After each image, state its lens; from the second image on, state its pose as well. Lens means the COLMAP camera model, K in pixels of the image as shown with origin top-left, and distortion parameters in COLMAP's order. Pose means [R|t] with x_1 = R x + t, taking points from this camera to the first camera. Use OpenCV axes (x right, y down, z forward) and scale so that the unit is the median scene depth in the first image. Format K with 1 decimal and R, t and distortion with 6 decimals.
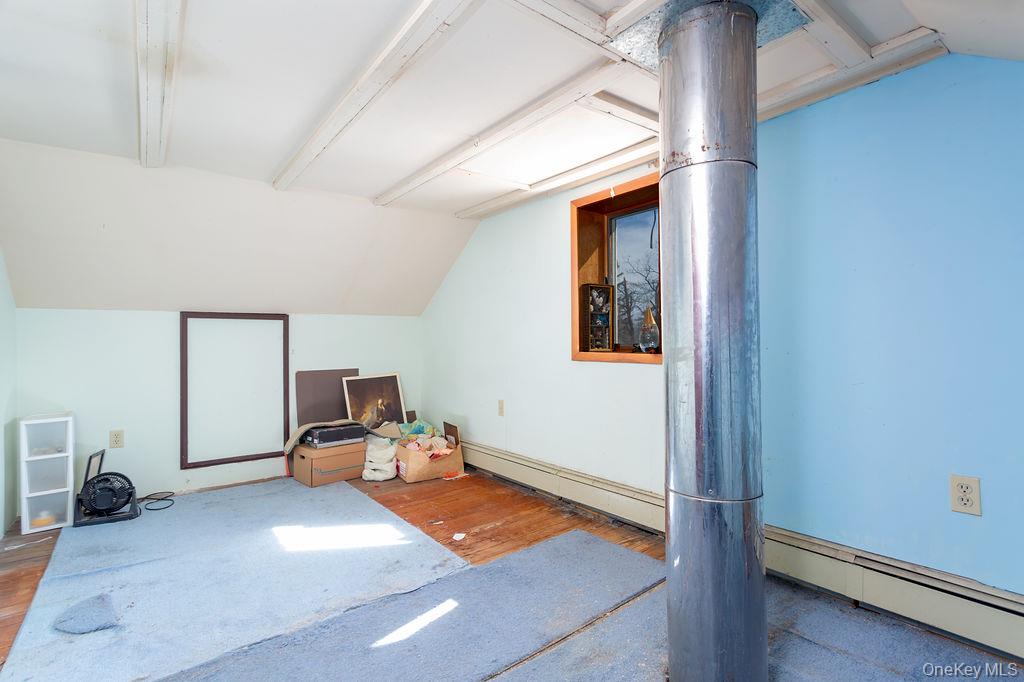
lens RADIAL K [[484.0, 0, 511.3], [0, 484.0, 339.5], [0, 0, 1]] dist [0.003633, 0.000821]
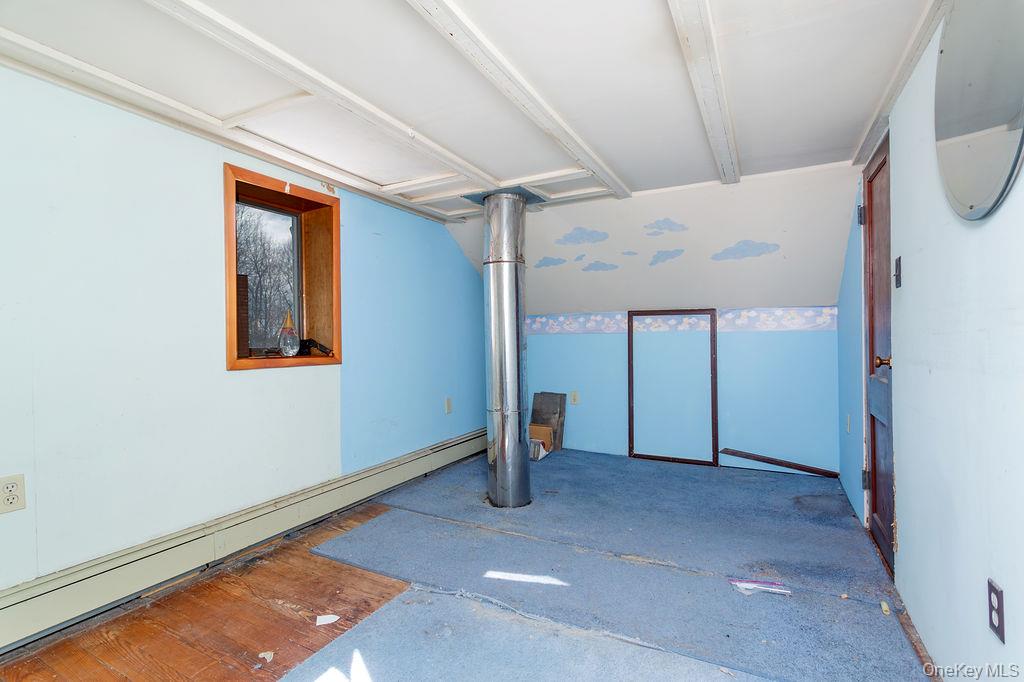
lens RADIAL K [[484.0, 0, 510.5], [0, 484.0, 340.0], [0, 0, 1]] dist [0.003633, 0.000821]
pose [[-0.419505, 0.015999, 0.907612, -0.828578], [0.014514, 0.999835, -0.010916, 0.009971], [-0.907637, 0.008594, -0.419668, 1.000328]]
